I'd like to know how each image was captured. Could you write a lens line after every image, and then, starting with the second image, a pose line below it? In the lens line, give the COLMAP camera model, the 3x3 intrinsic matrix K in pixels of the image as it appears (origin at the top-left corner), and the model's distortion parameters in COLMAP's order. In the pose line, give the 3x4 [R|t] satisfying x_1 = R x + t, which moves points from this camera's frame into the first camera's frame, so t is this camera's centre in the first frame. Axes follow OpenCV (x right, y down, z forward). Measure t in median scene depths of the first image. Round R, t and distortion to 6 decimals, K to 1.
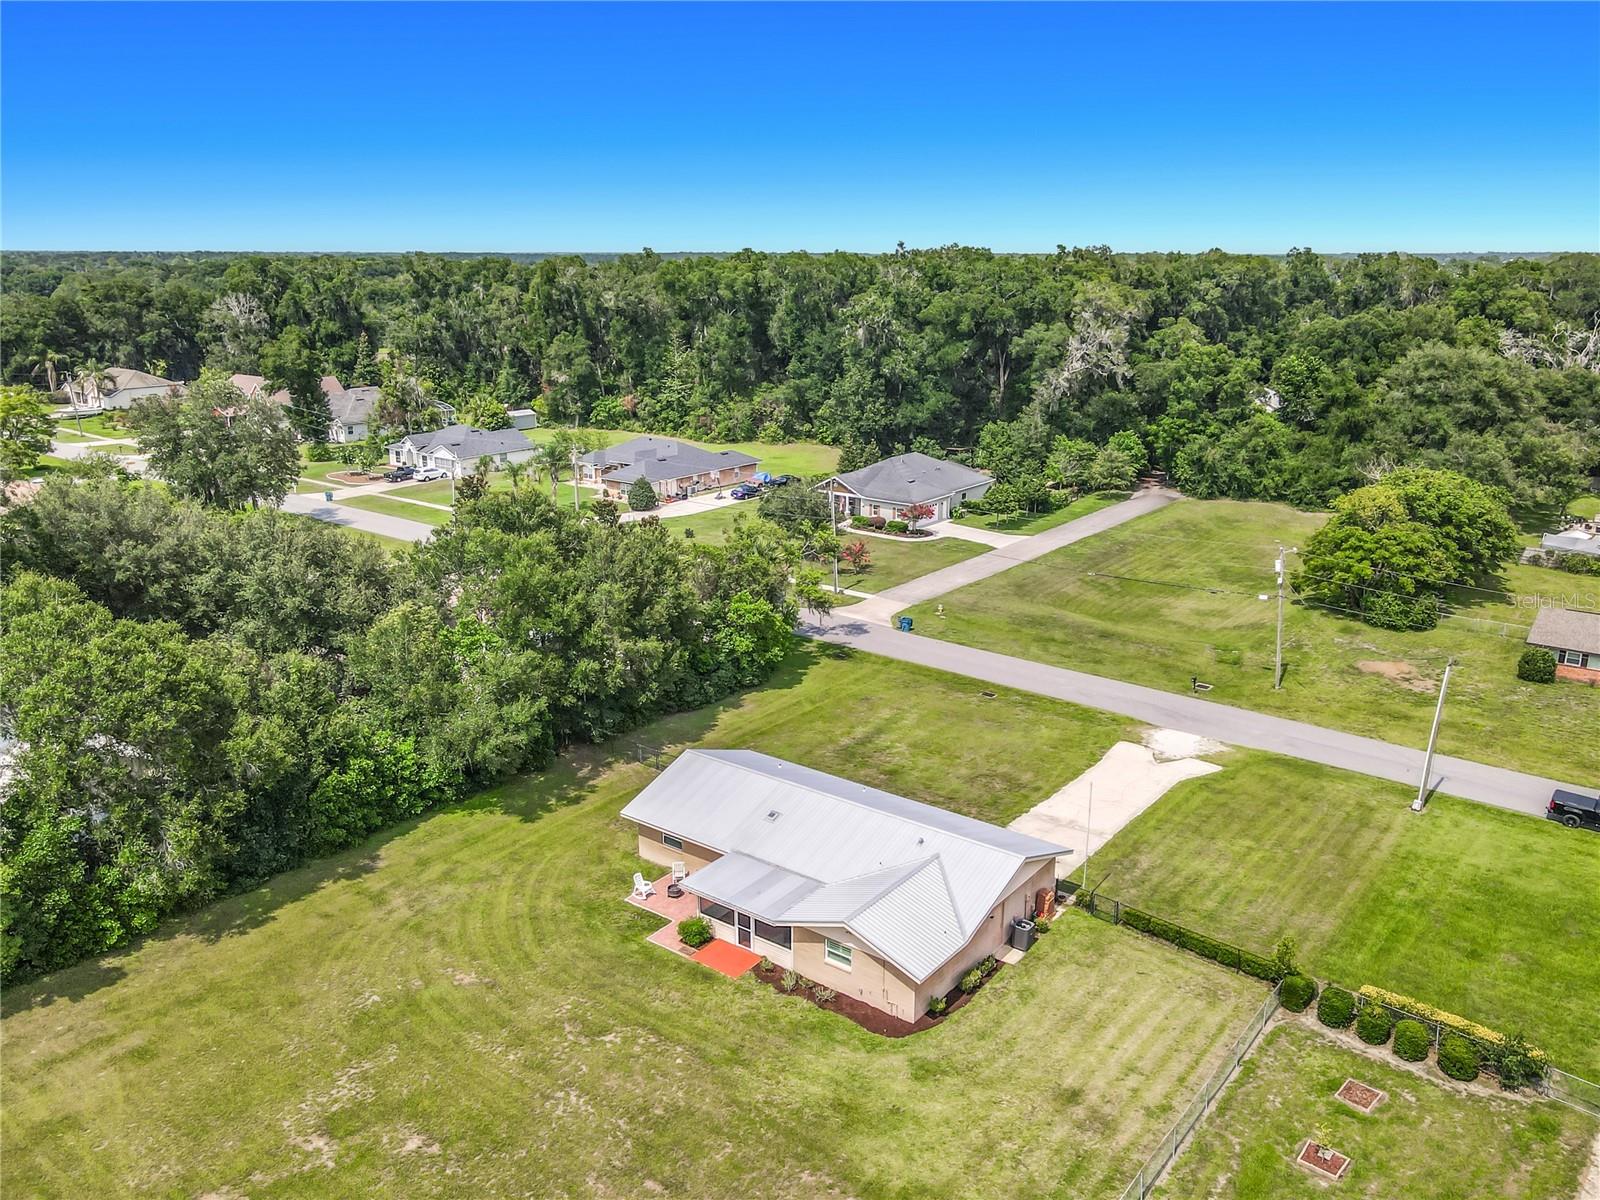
lens RADIAL K [[1230.0, 0, 826.7], [0, 1230.0, 599.9], [0, 0, 1]] dist [0.015870, 0.009145]
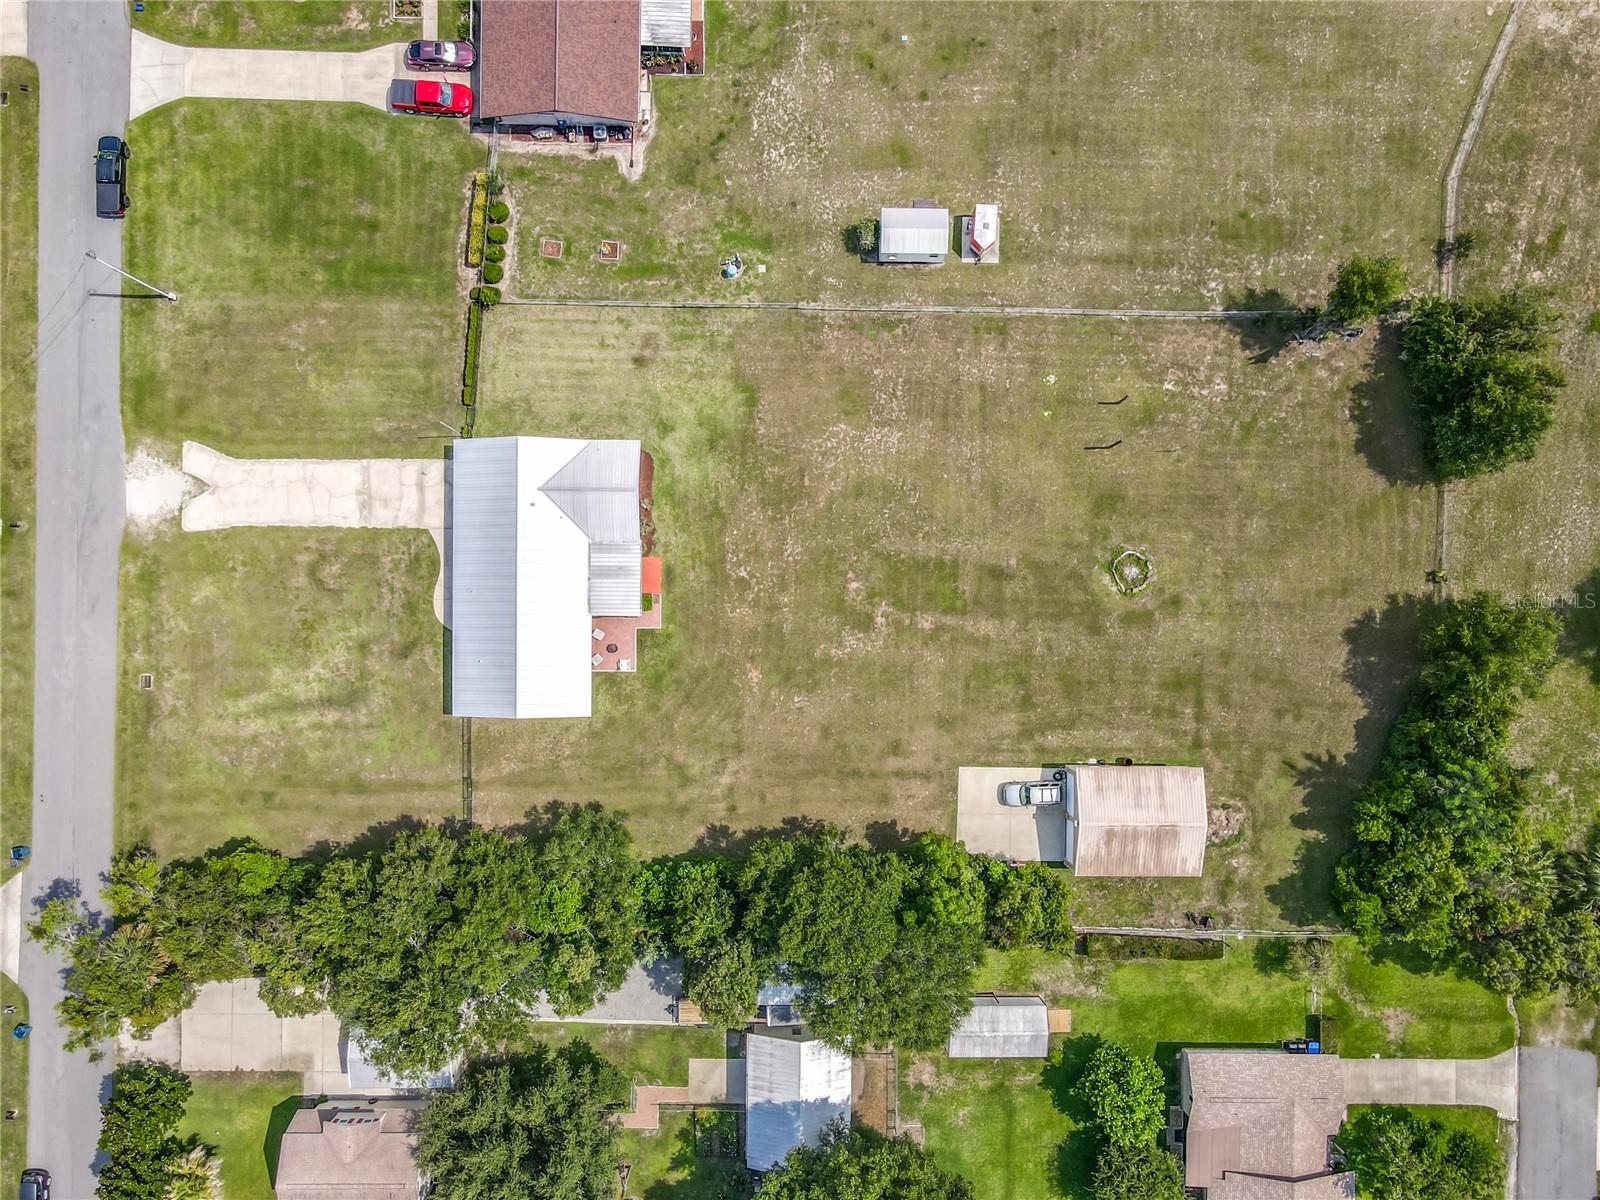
lens RADIAL K [[1156.5, 0, 820.8], [0, 1156.5, 605.4], [0, 0, 1]] dist [0.010096, -0.000441]
pose [[-0.592522, -0.805105, -0.026886, -0.121468], [0.198240, -0.178083, 0.963840, -0.695267], [-0.780780, 0.565767, 0.265123, 0.230522]]
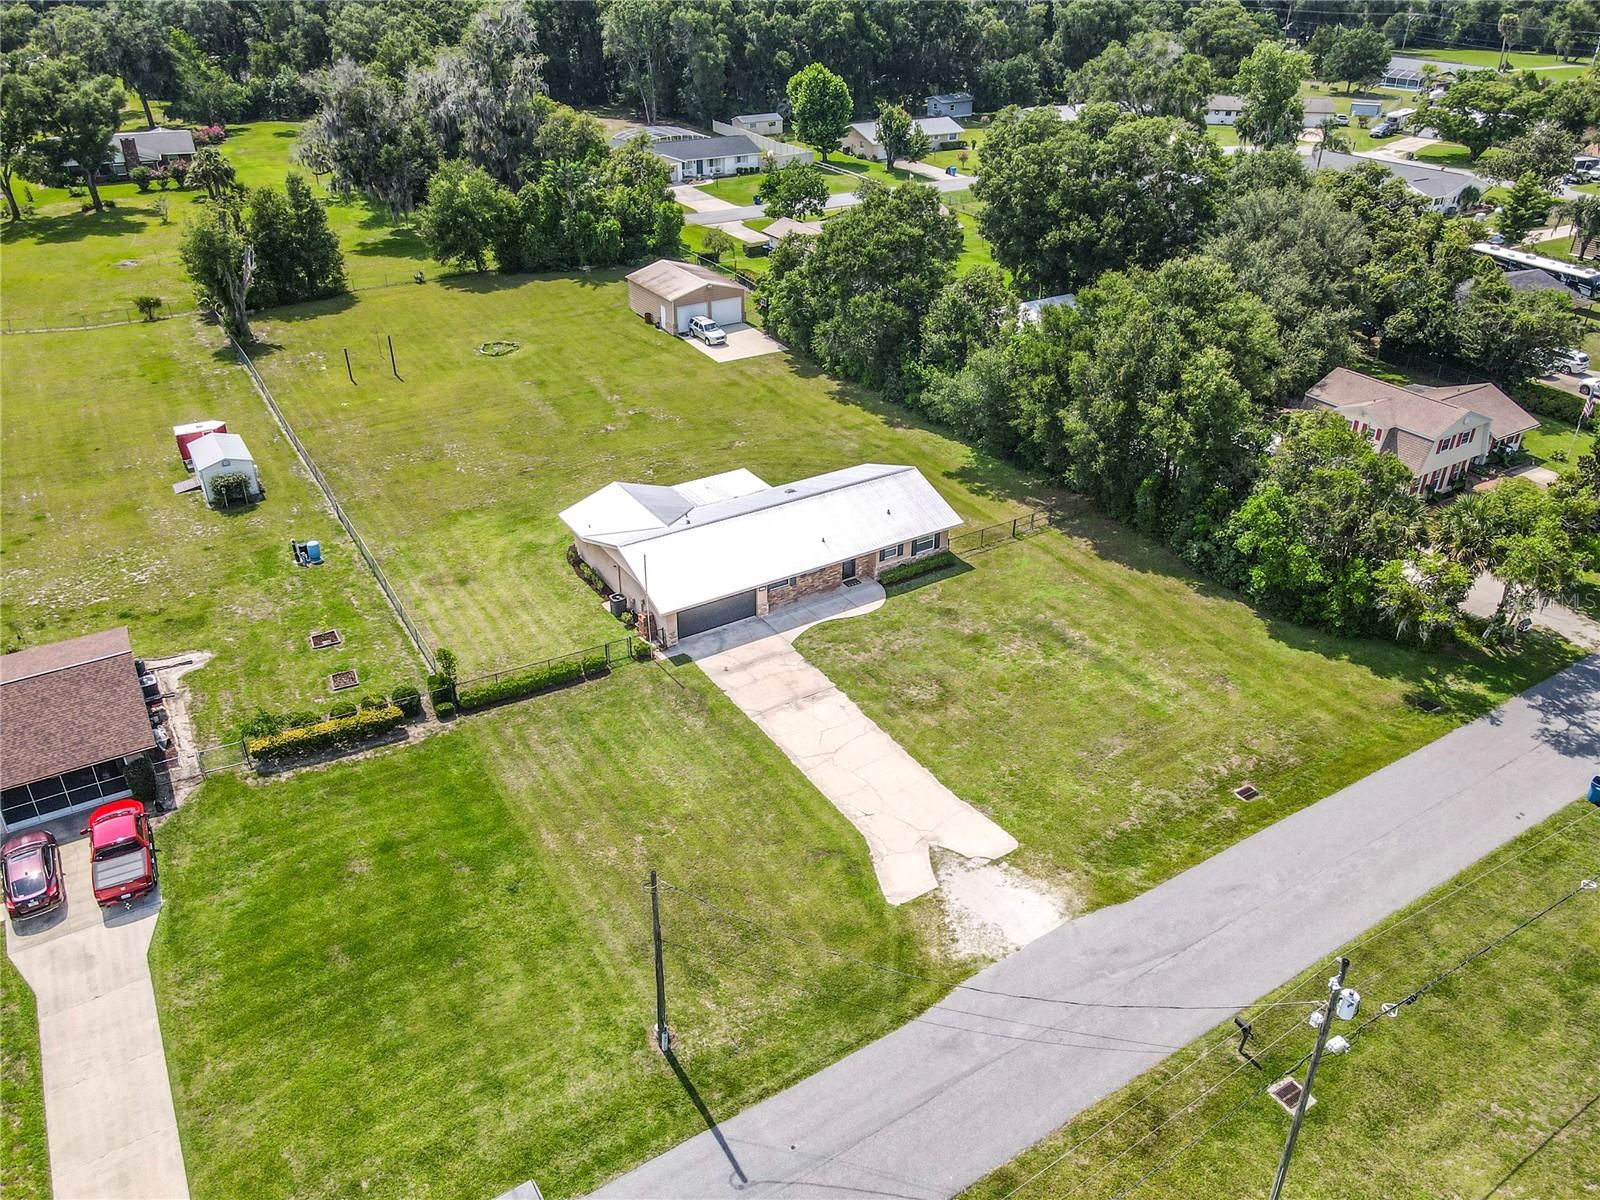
lens RADIAL K [[1195.2, 0, 819.1], [0, 1195.2, 554.7], [0, 0, 1]] dist [0.010494, 0.004809]
pose [[-0.345088, 0.440648, -0.828700, 0.619235], [-0.268820, 0.799545, 0.537087, -0.274805], [0.899250, 0.408114, -0.157458, 0.780942]]
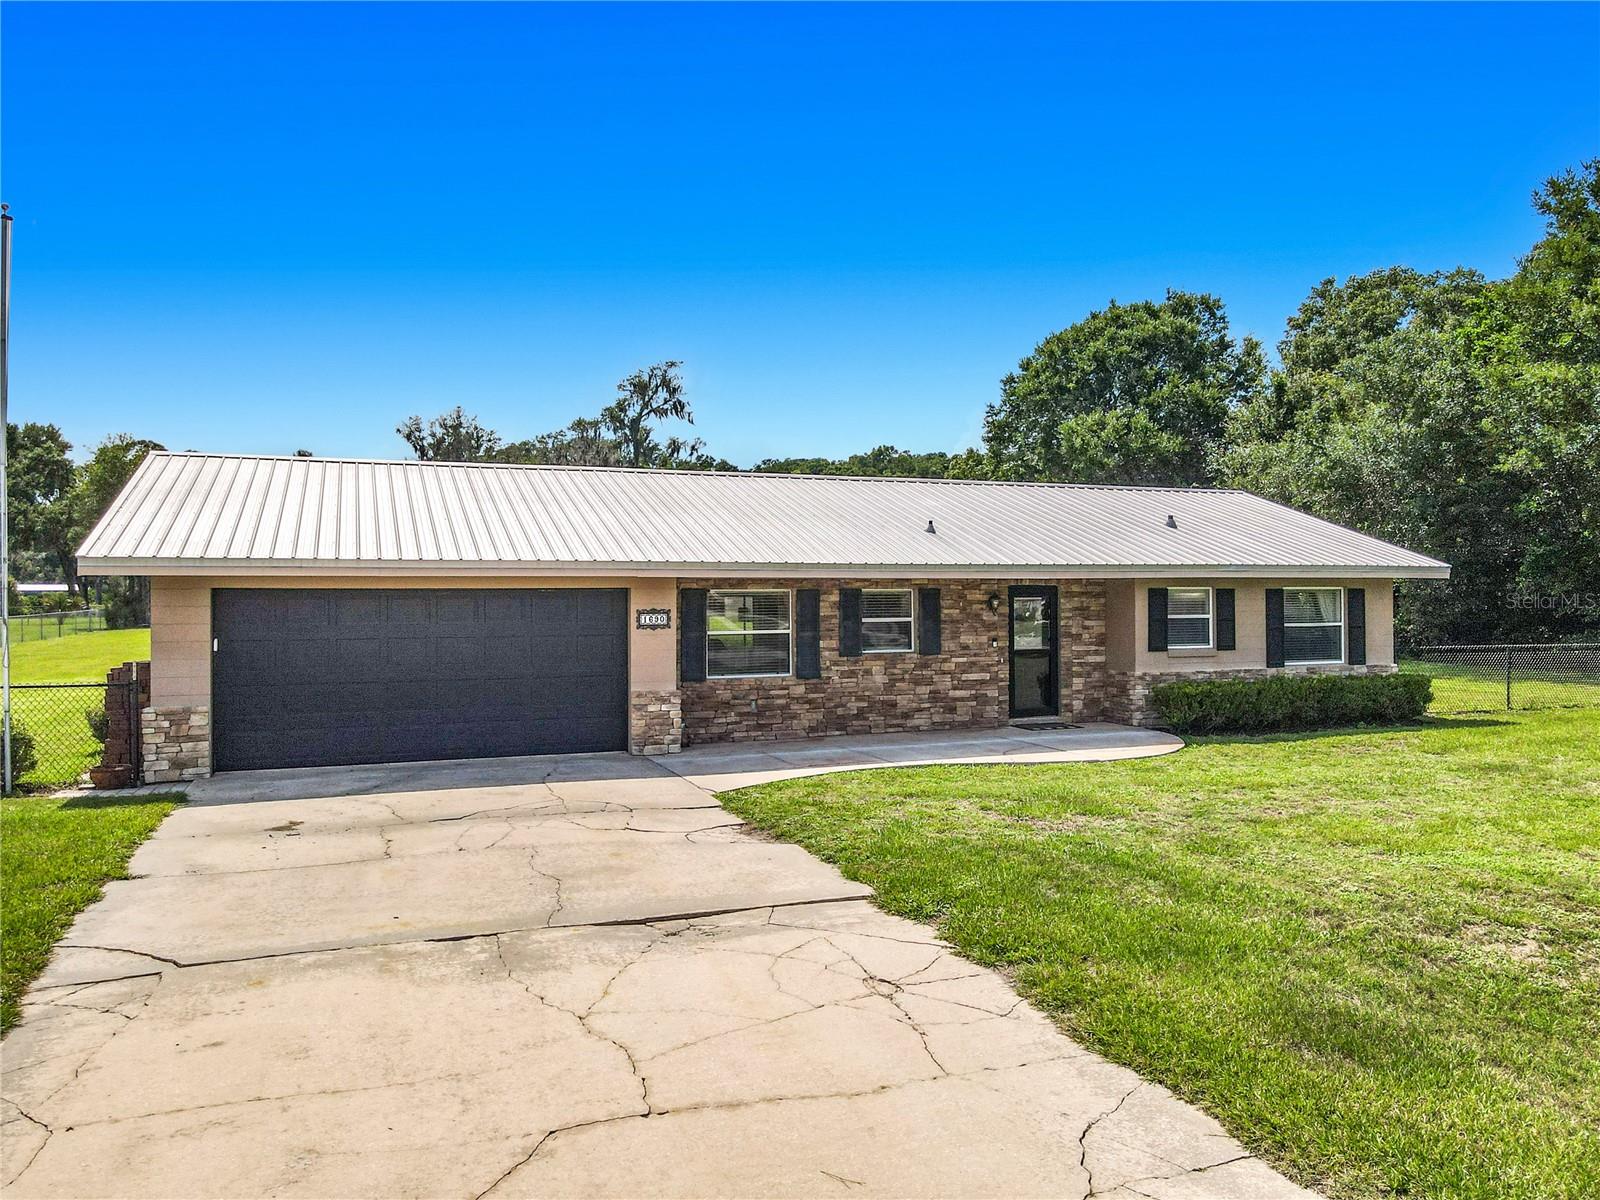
lens RADIAL K [[1171.0, 0, 821.8], [0, 1171.0, 595.1], [0, 0, 1]] dist [-0.000787, -0.002967]
pose [[-0.524750, -0.003304, -0.851250, 0.191700], [-0.227929, 0.964025, 0.136765, 0.091629], [0.820174, 0.265792, -0.506625, 0.751667]]
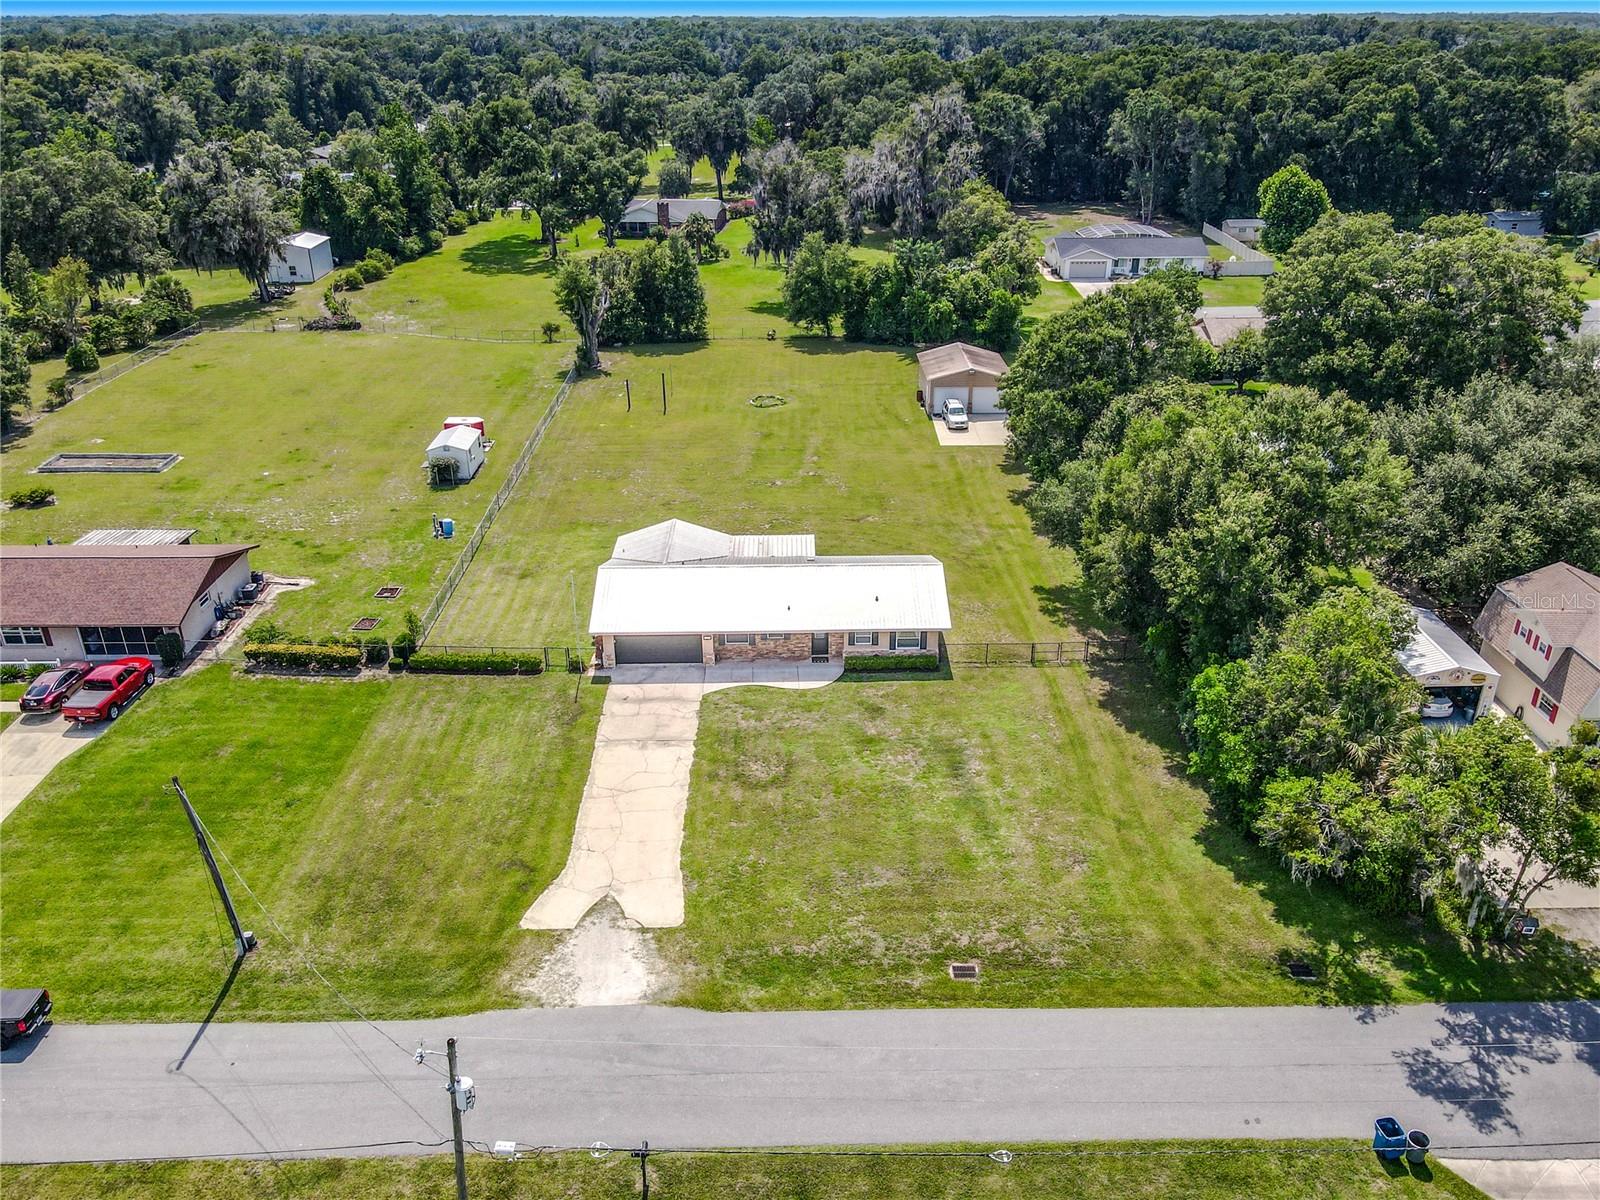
lens RADIAL K [[1214.5, 0, 817.4], [0, 1214.5, 601.1], [0, 0, 1]] dist [0.001826, 0.026564]
pose [[-0.785996, 0.269133, -0.556577, 0.408423], [-0.168712, 0.772727, 0.611907, -0.346755], [0.594766, 0.574857, -0.561954, 1.081681]]
